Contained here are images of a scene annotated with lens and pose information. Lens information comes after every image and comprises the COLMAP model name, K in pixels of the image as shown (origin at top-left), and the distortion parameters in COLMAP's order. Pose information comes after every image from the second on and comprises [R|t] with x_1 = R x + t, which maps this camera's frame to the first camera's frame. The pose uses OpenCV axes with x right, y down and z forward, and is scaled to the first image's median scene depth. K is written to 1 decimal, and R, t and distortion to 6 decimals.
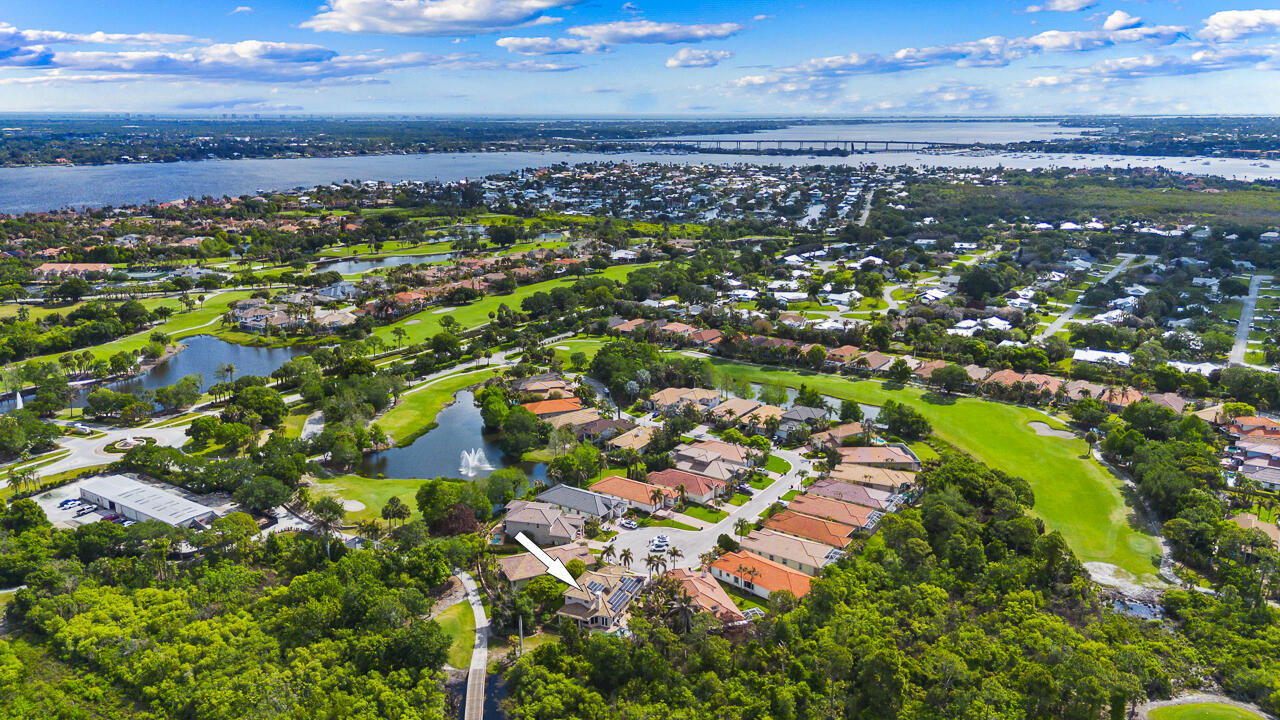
lens RADIAL K [[922.2, 0, 640.0], [0, 922.2, 360.0], [0, 0, 1]] dist [0.021178, -0.000725]
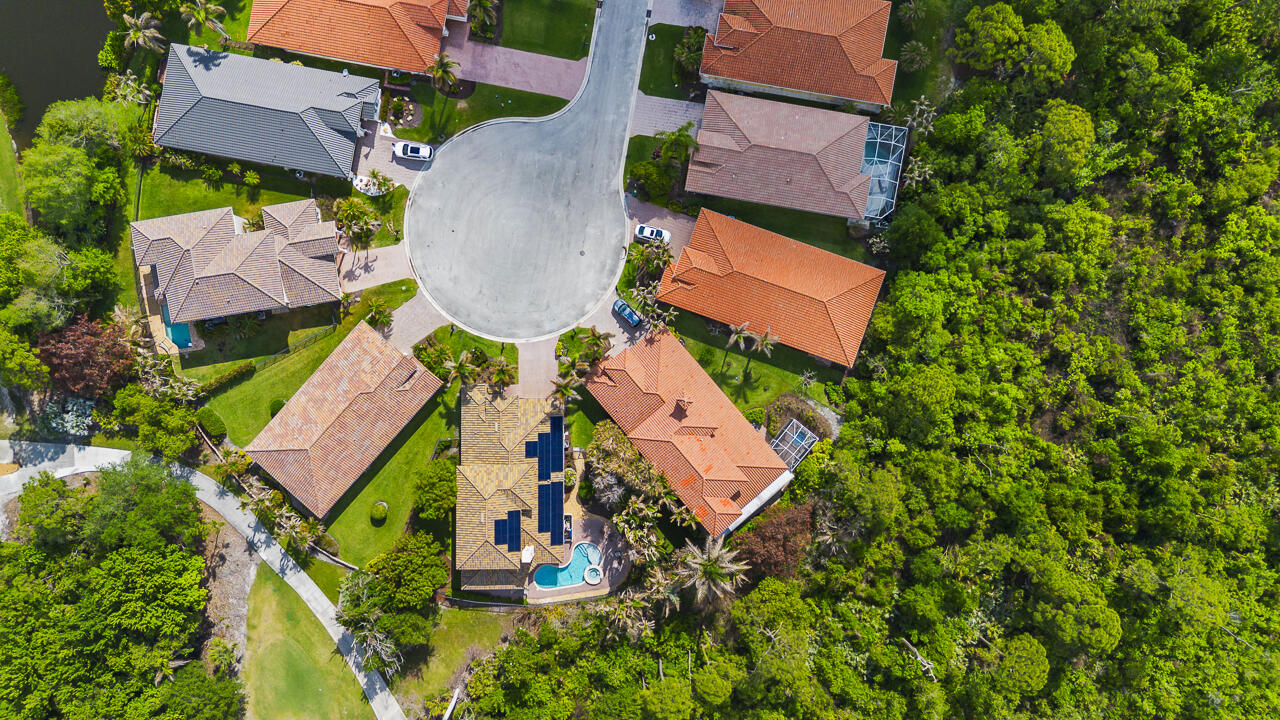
lens RADIAL K [[945.6, 0, 640.0], [0, 945.6, 360.0], [0, 0, 1]] dist [0.057949, -0.000209]
pose [[0.917054, -0.398448, -0.015852, 0.055195], [0.116095, 0.228749, 0.966538, -0.227428], [-0.381489, -0.888208, 0.256033, 0.734076]]
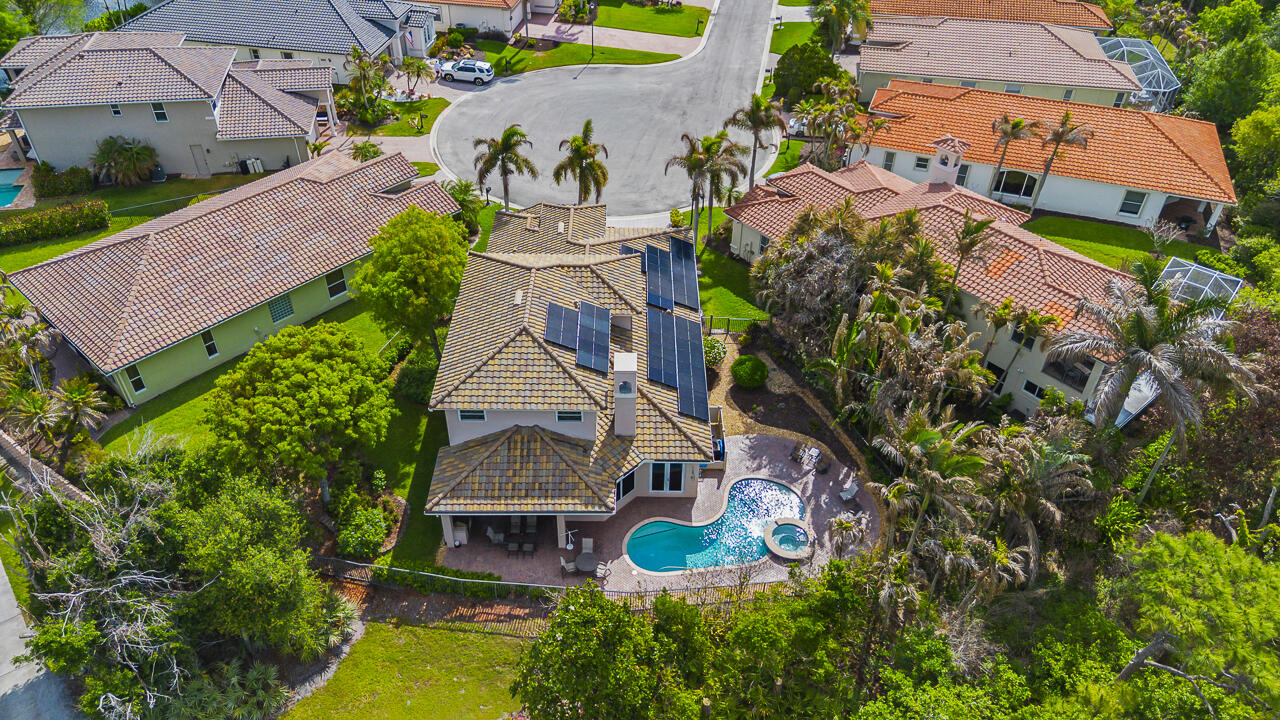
lens RADIAL K [[922.2, 0, 640.0], [0, 922.2, 360.0], [0, 0, 1]] dist [0.021178, -0.000725]
pose [[0.917989, -0.242047, 0.314181, -0.079770], [0.089560, 0.898224, 0.430317, 0.132131], [-0.386362, -0.366888, 0.846237, 0.653412]]
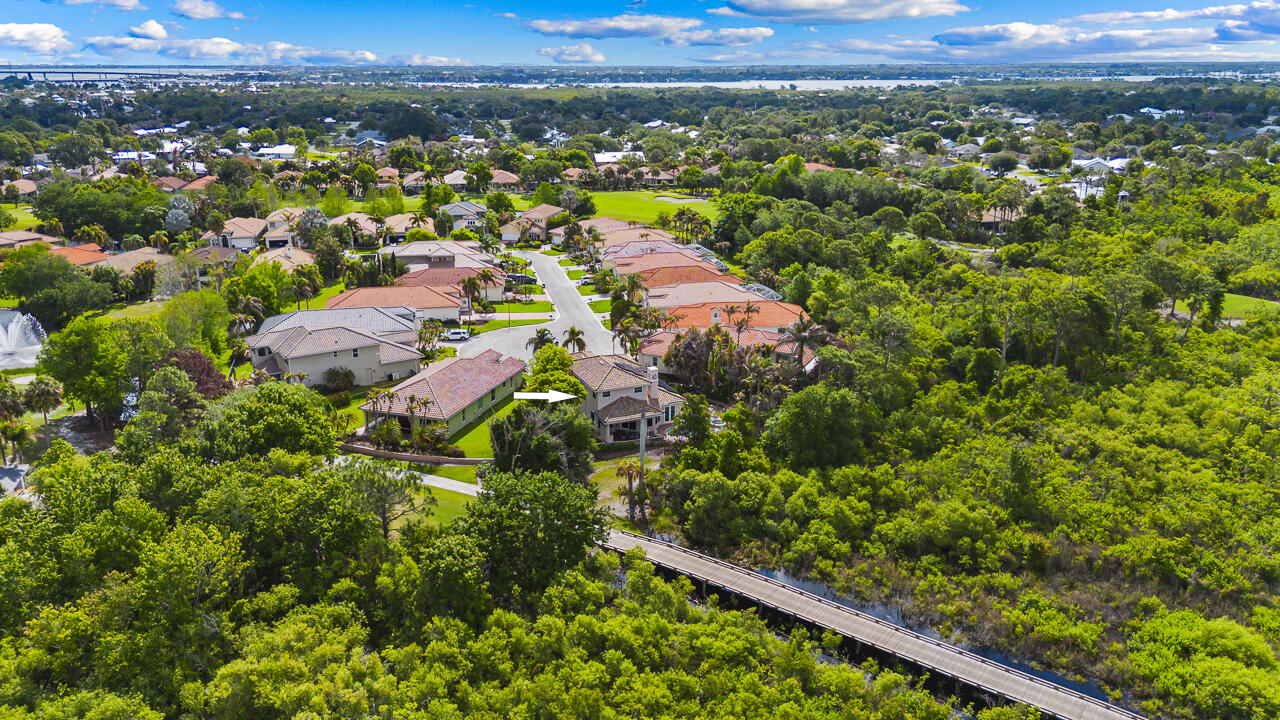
lens RADIAL K [[945.6, 0, 640.0], [0, 945.6, 360.0], [0, 0, 1]] dist [0.057949, -0.000209]
pose [[0.689077, -0.220006, 0.690485, -0.352661], [0.187200, 0.974504, 0.123683, 0.136622], [-0.700092, 0.044032, 0.712694, 0.462203]]
